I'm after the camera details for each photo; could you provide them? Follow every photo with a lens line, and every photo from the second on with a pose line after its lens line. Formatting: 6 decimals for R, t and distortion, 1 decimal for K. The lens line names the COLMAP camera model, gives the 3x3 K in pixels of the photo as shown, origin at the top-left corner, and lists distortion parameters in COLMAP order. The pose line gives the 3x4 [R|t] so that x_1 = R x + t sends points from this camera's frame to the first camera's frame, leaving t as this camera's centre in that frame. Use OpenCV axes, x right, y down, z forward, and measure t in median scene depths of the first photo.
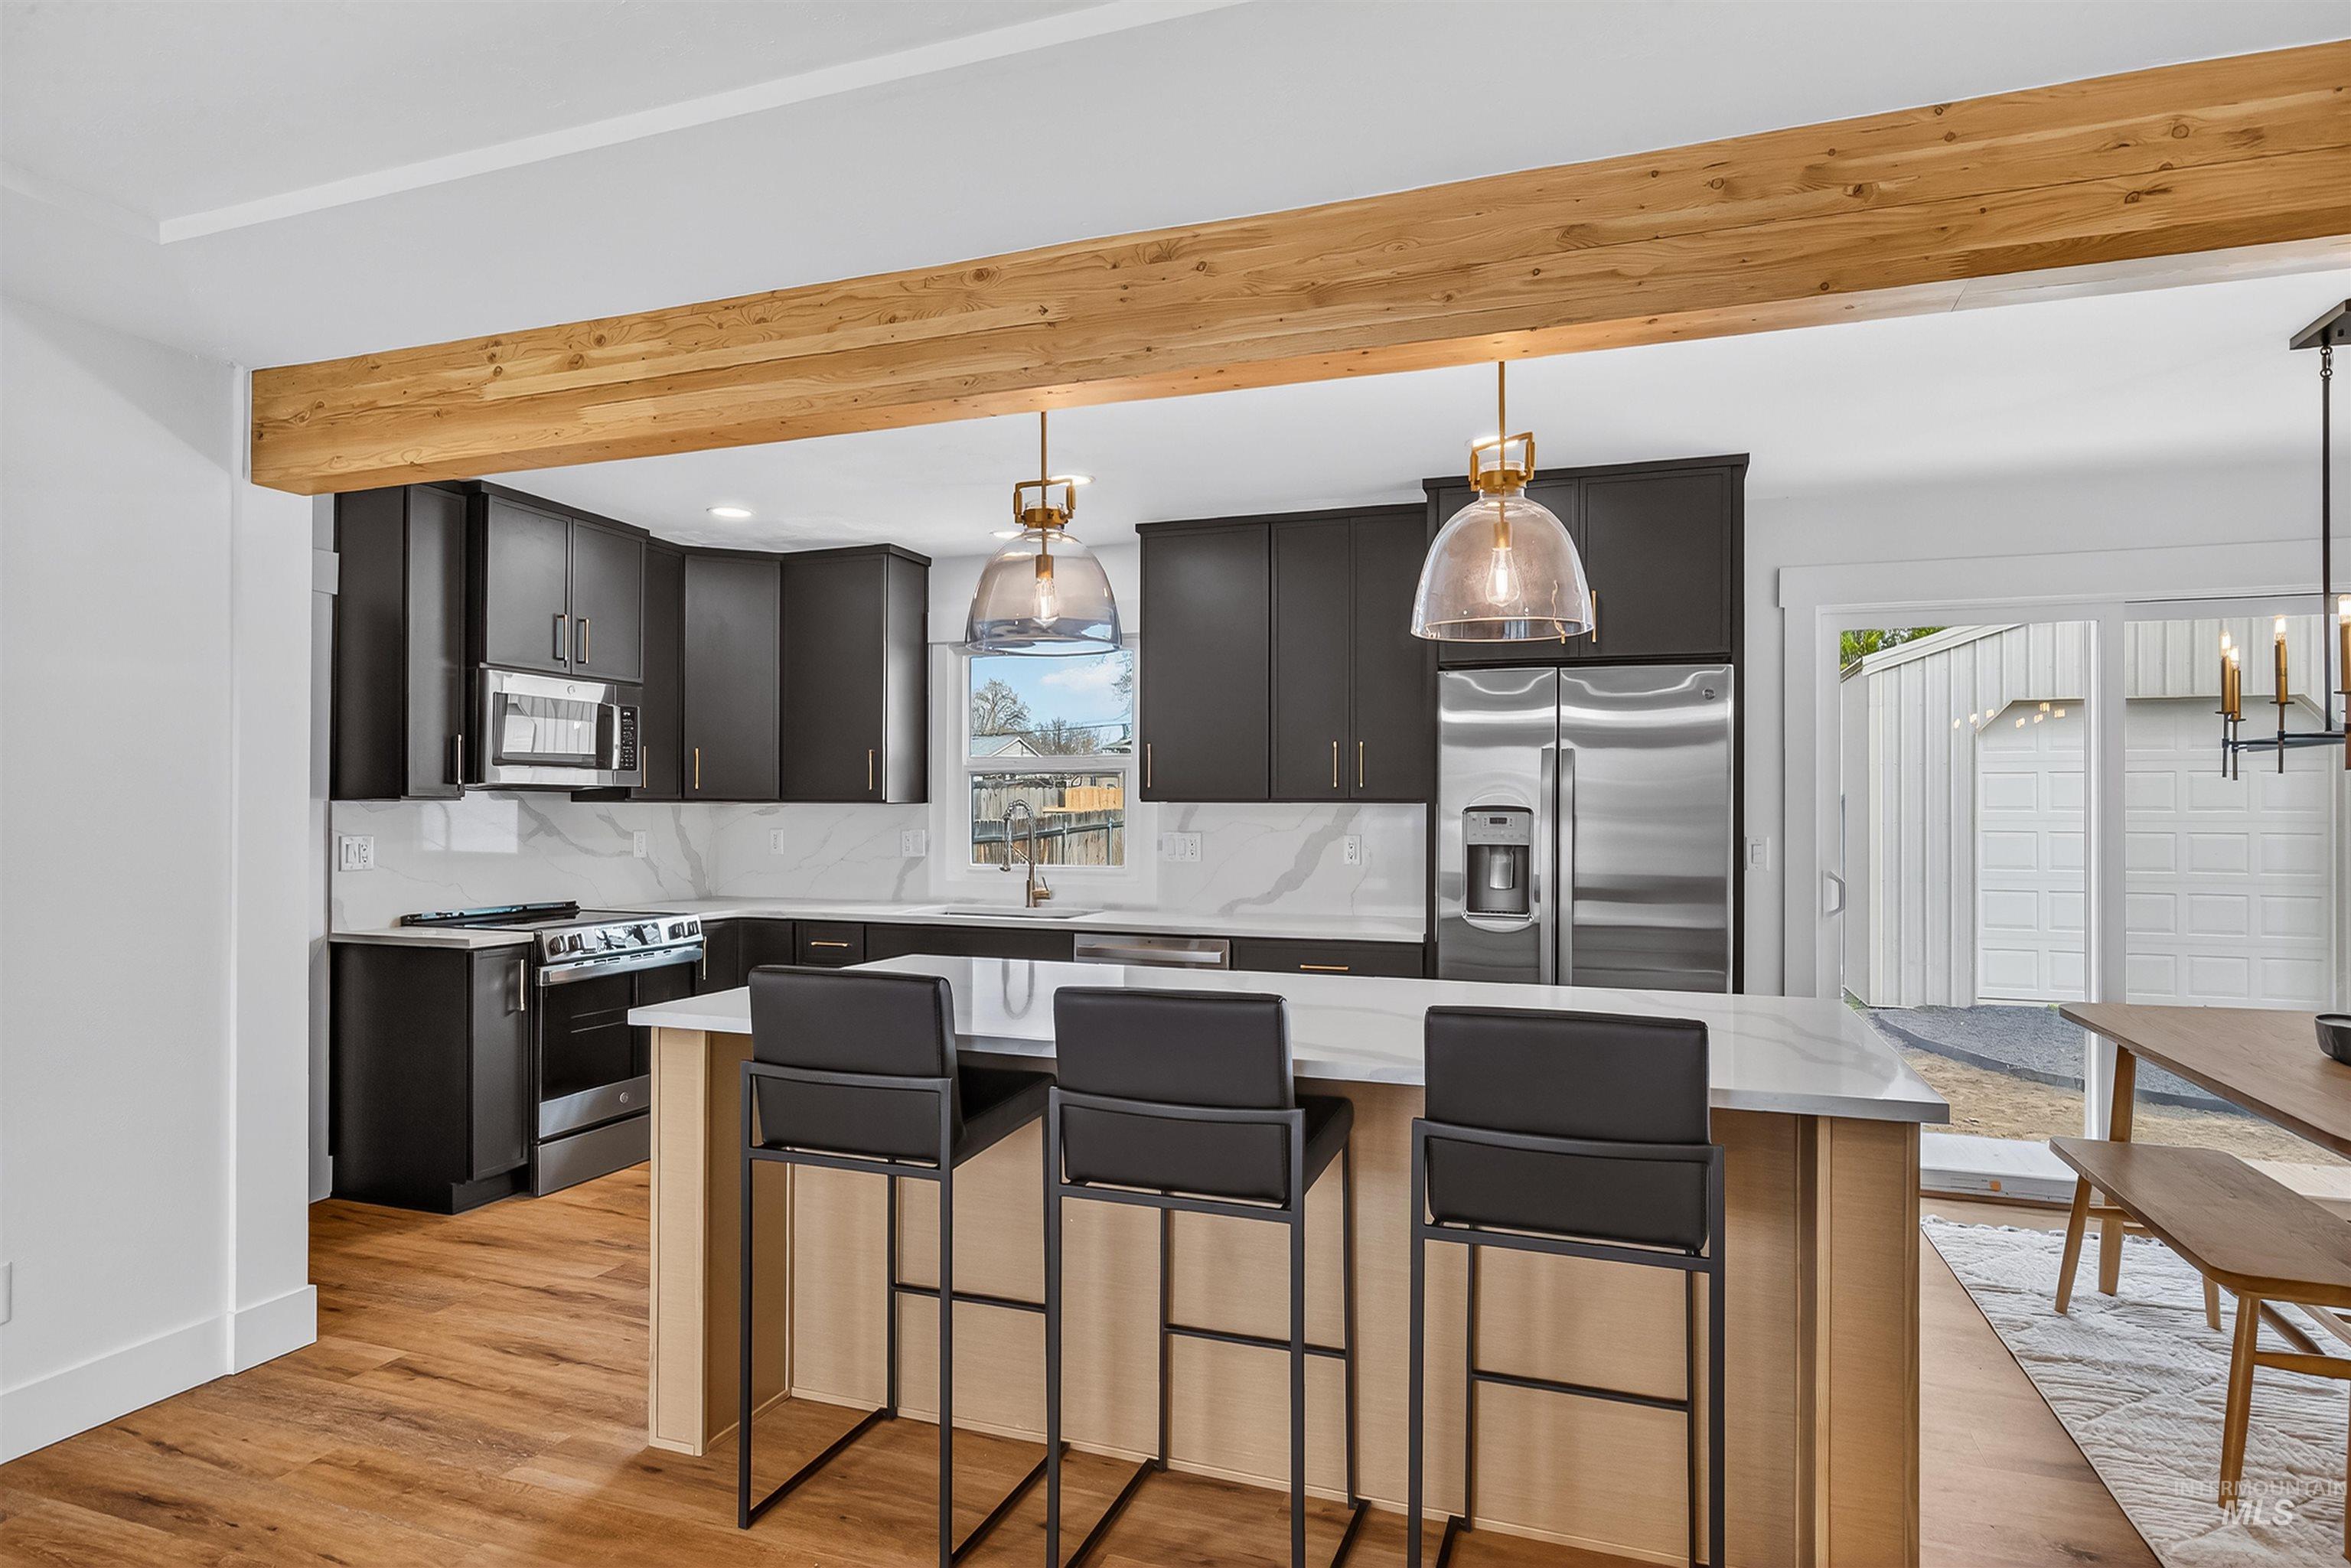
lens RADIAL K [[1276.2, 0, 1177.3], [0, 1276.2, 800.2], [0, 0, 1]] dist [-0.004627, 0.000310]
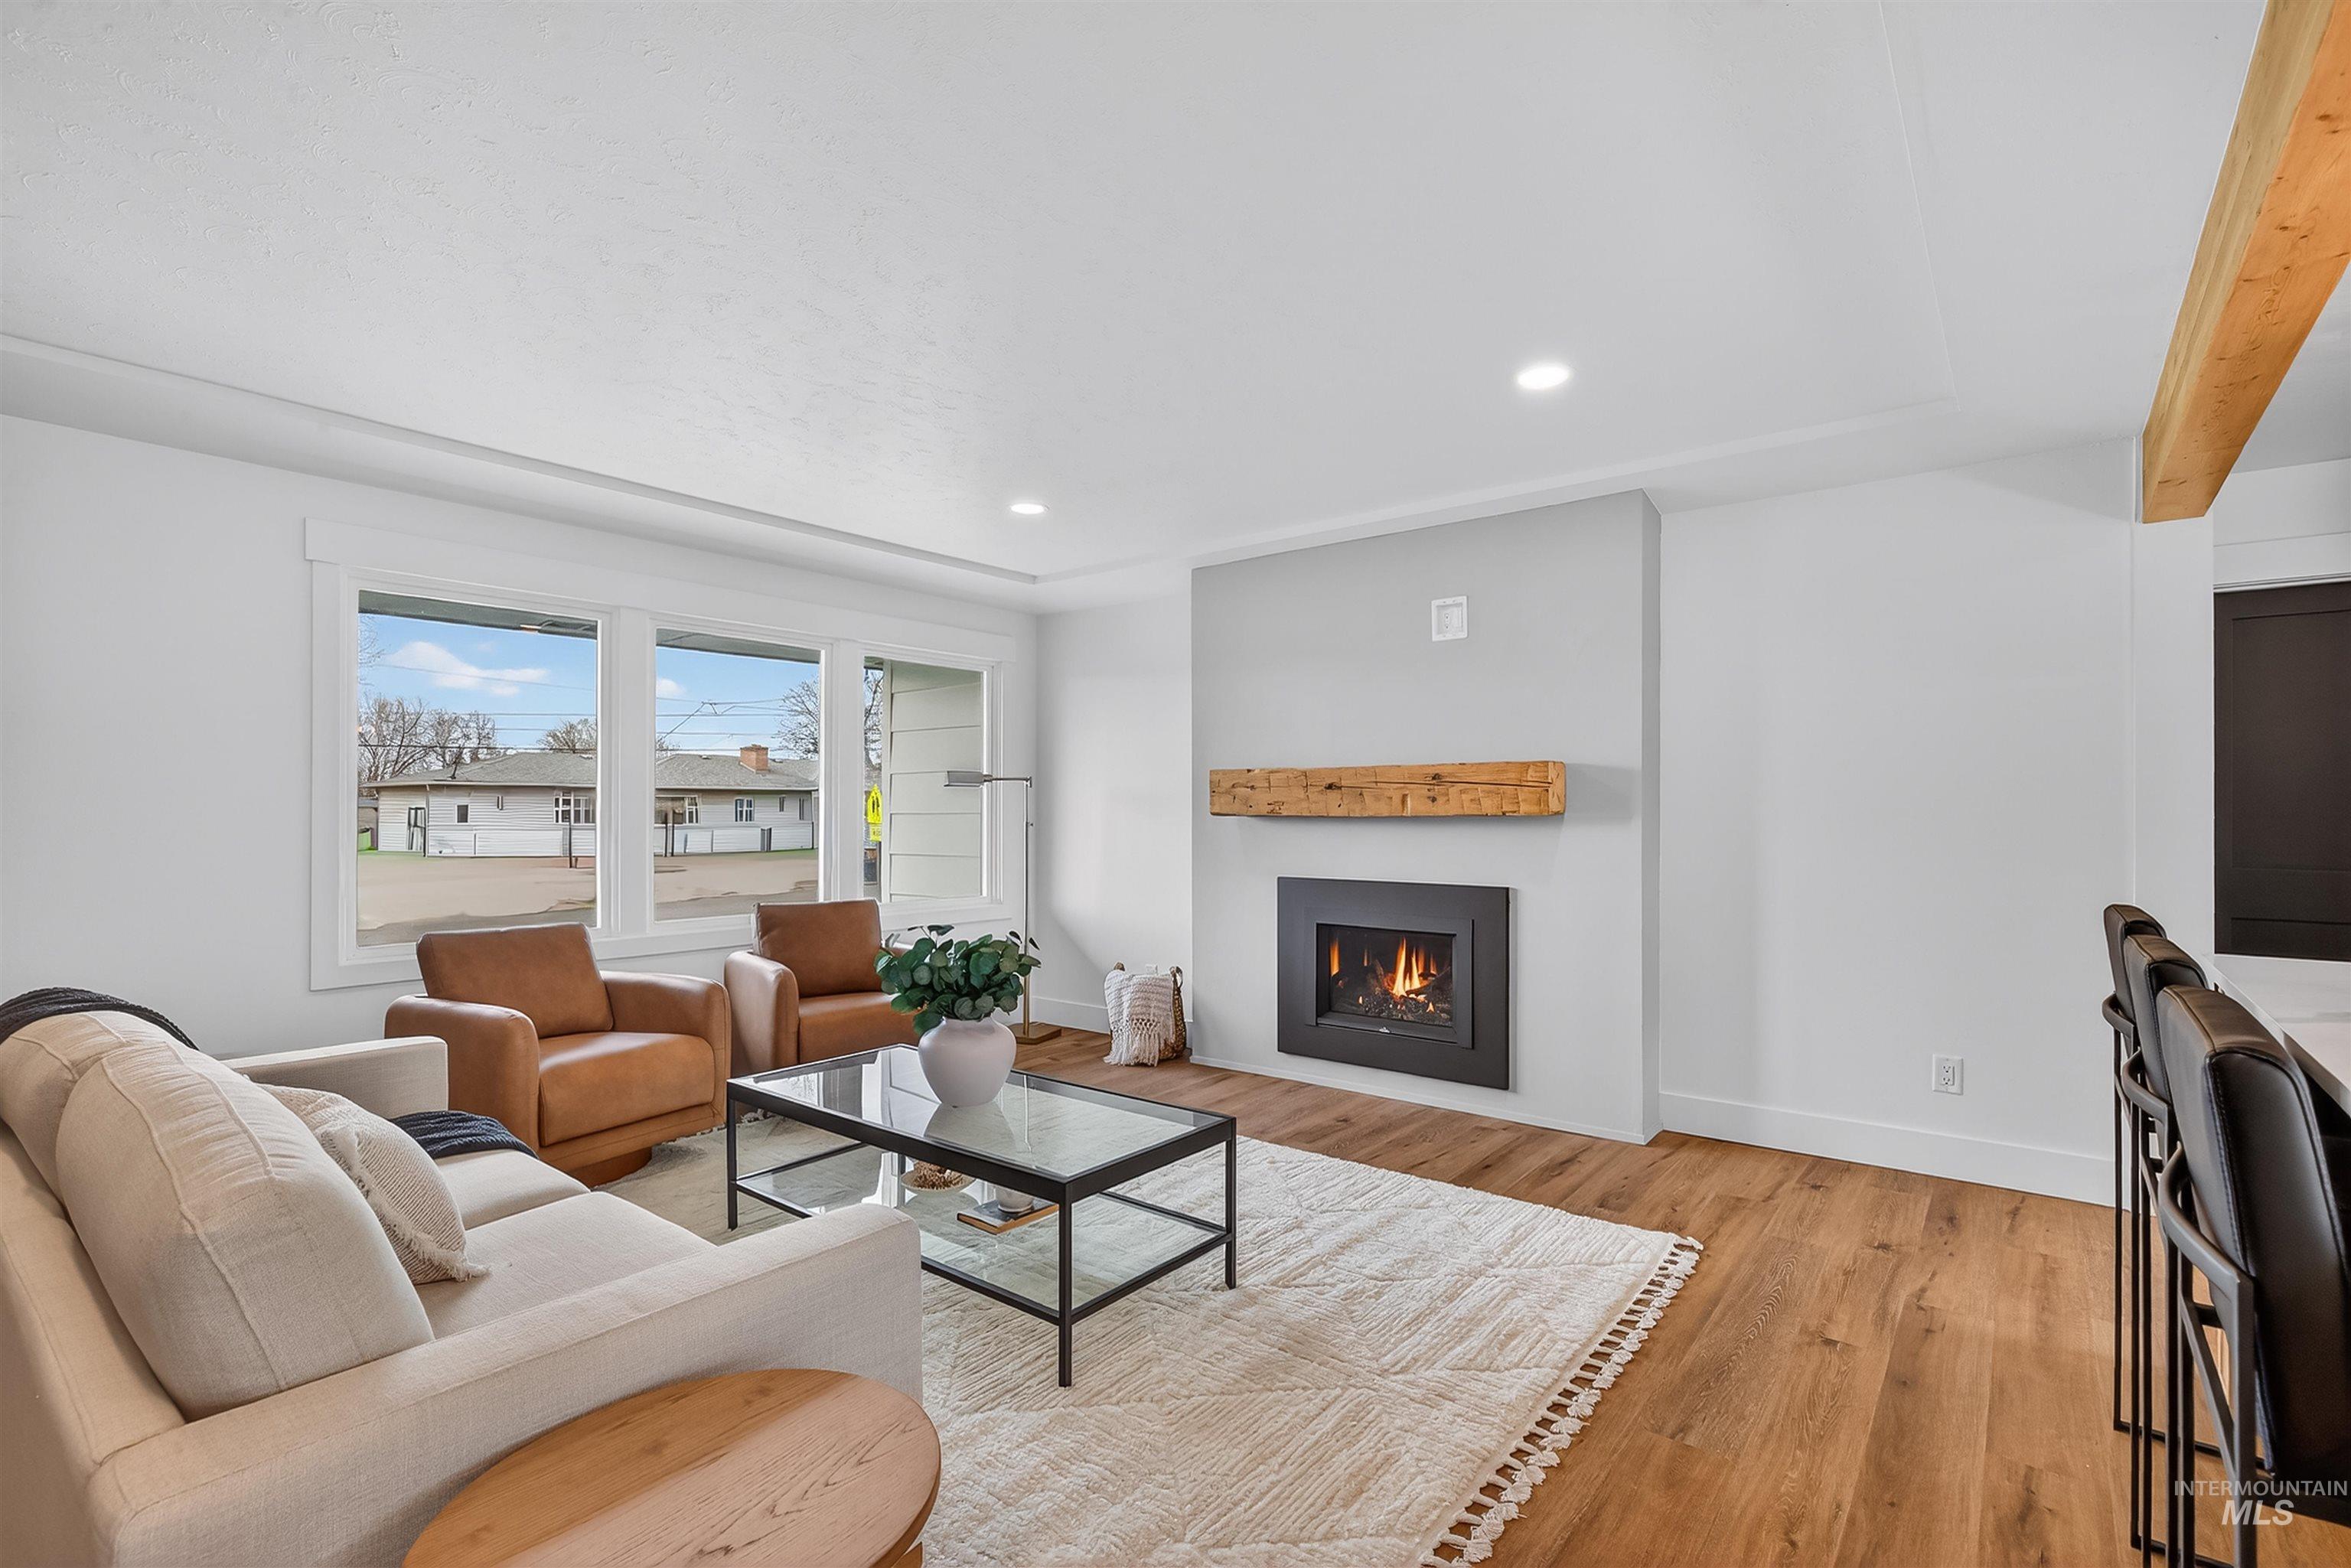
lens RADIAL K [[1070.8, 0, 1185.8], [0, 1070.8, 811.3], [0, 0, 1]] dist [-0.000220, -0.000998]
pose [[-0.319389, -0.003530, -0.947617, 0.567186], [0.002105, 0.999988, -0.004435, 0.041698], [0.947622, -0.003412, -0.319377, 0.408295]]
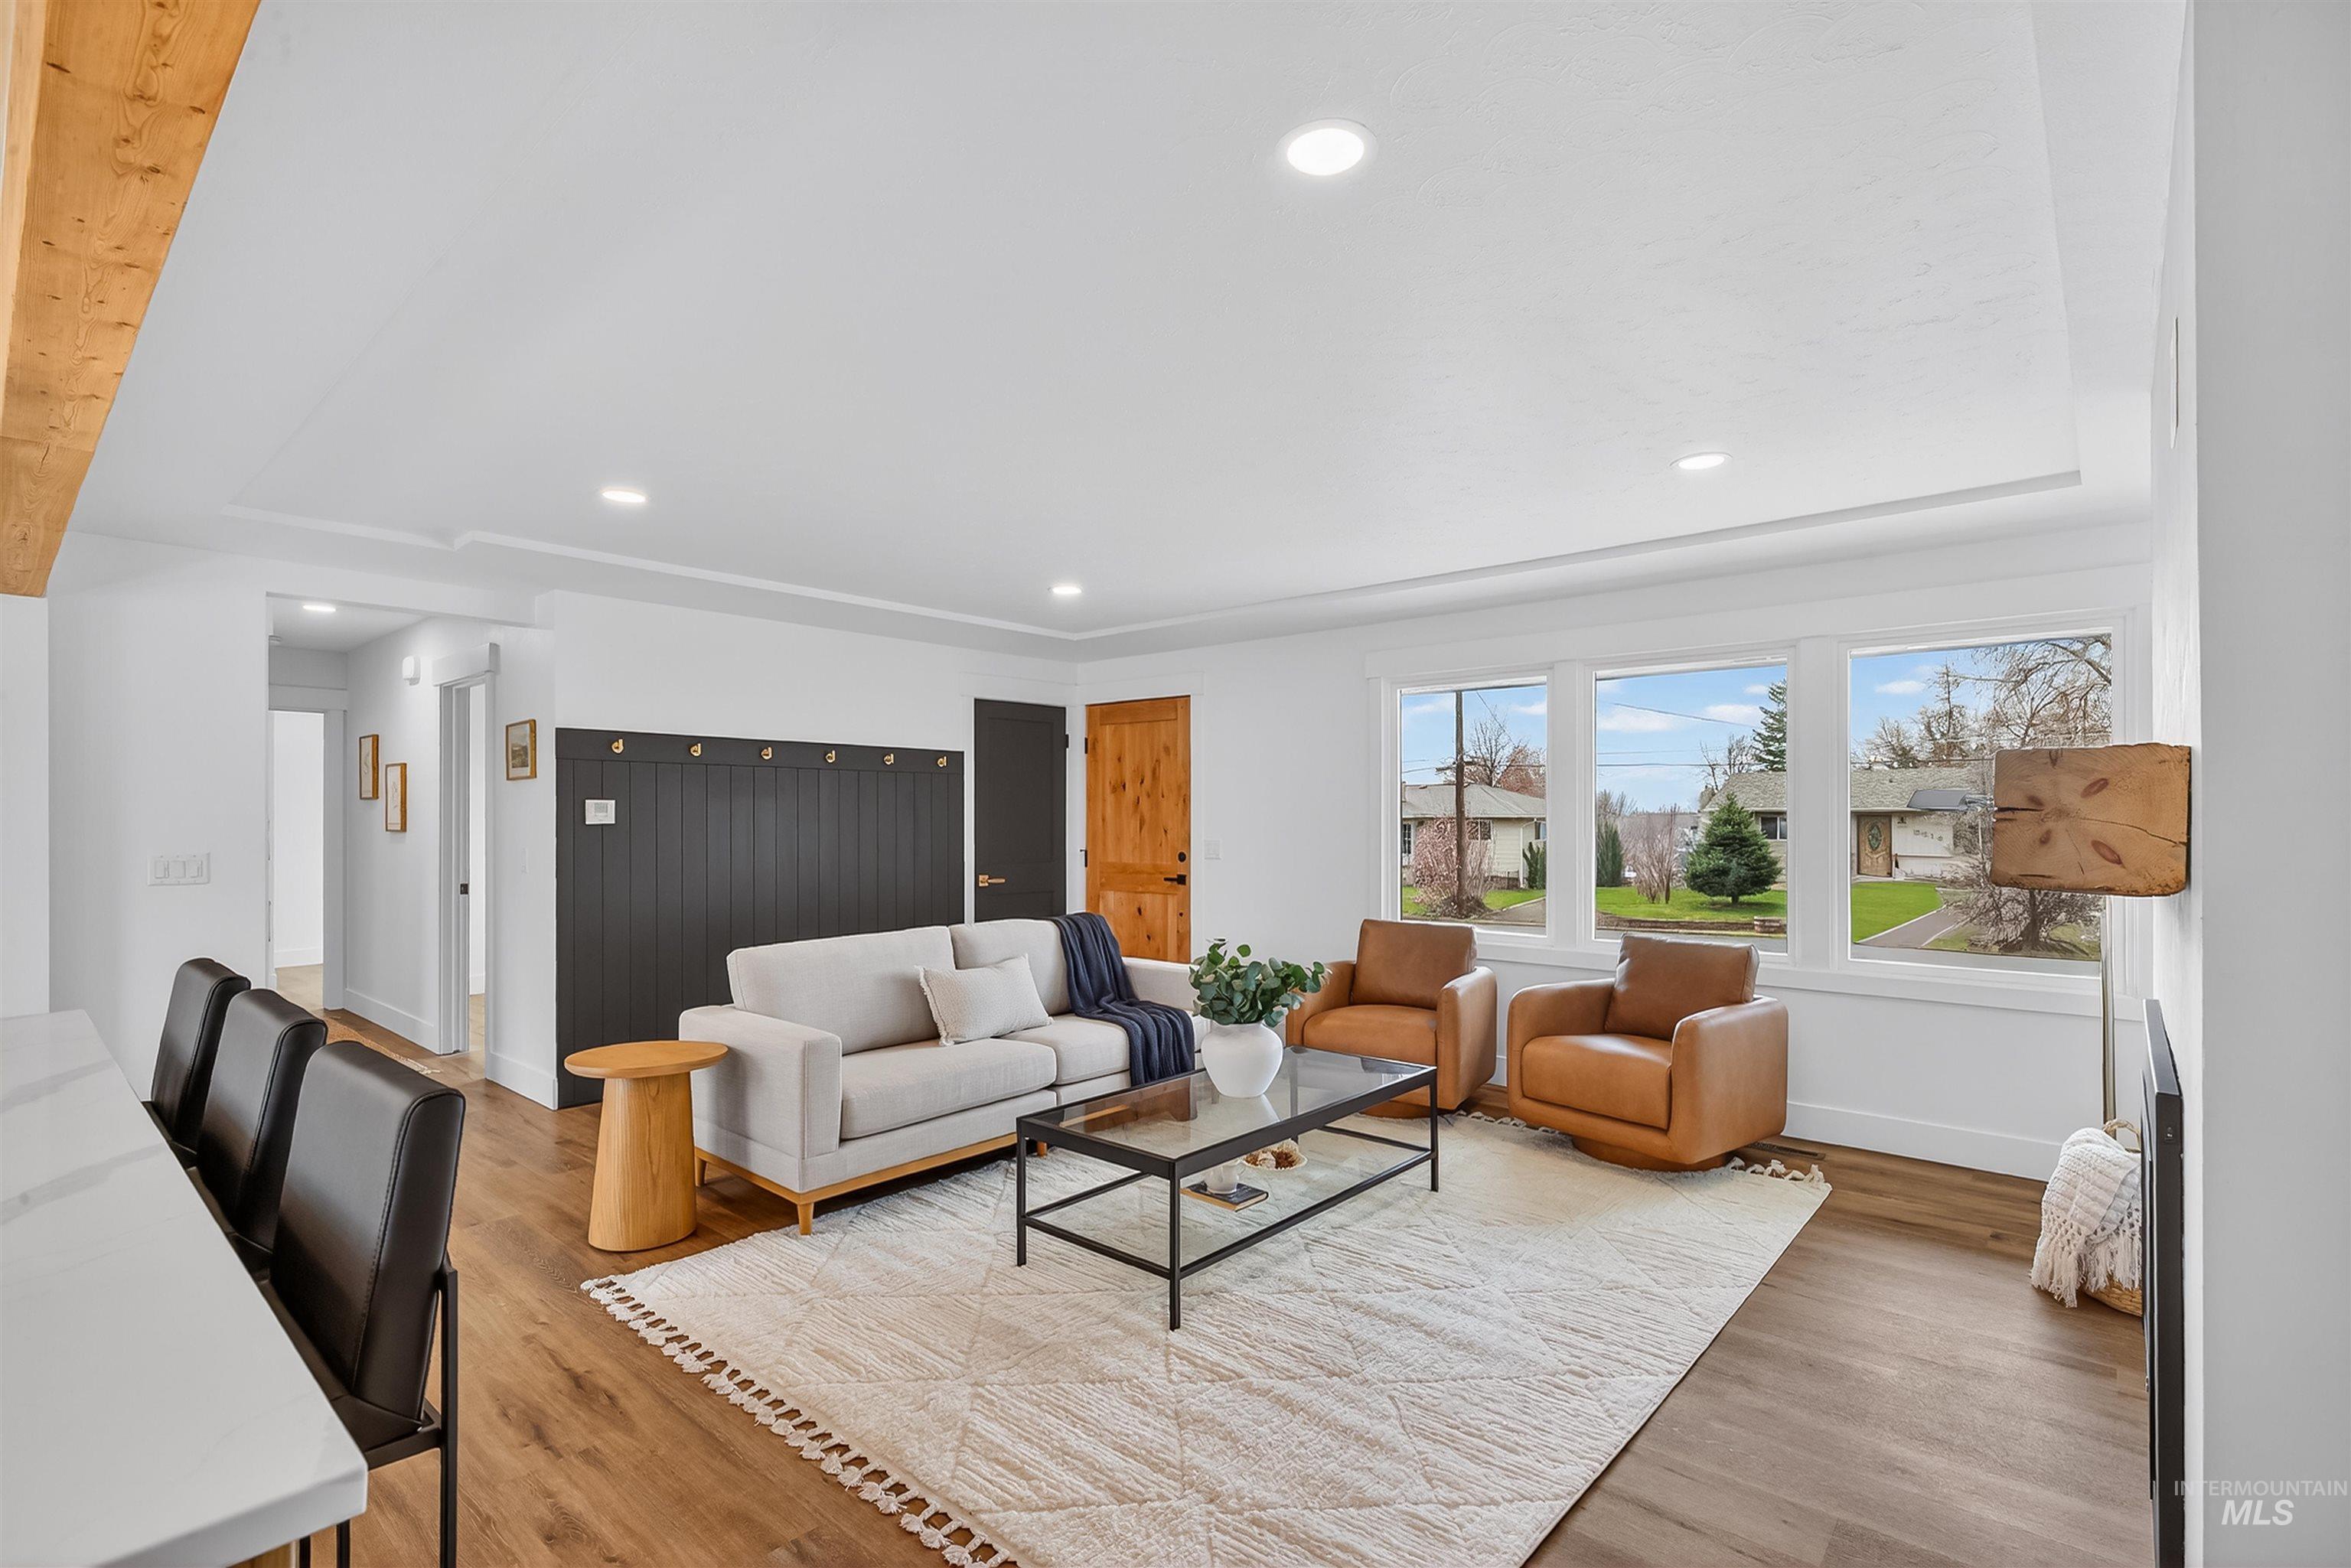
lens RADIAL K [[1085.5, 0, 1180.0], [0, 1085.5, 813.5], [0, 0, 1]] dist [0.001563, 0.000042]
pose [[-0.929737, -0.001111, 0.368223, -0.592863], [-0.004213, 0.999962, -0.007621, 0.010829], [-0.368200, -0.008637, -0.929706, 0.983920]]
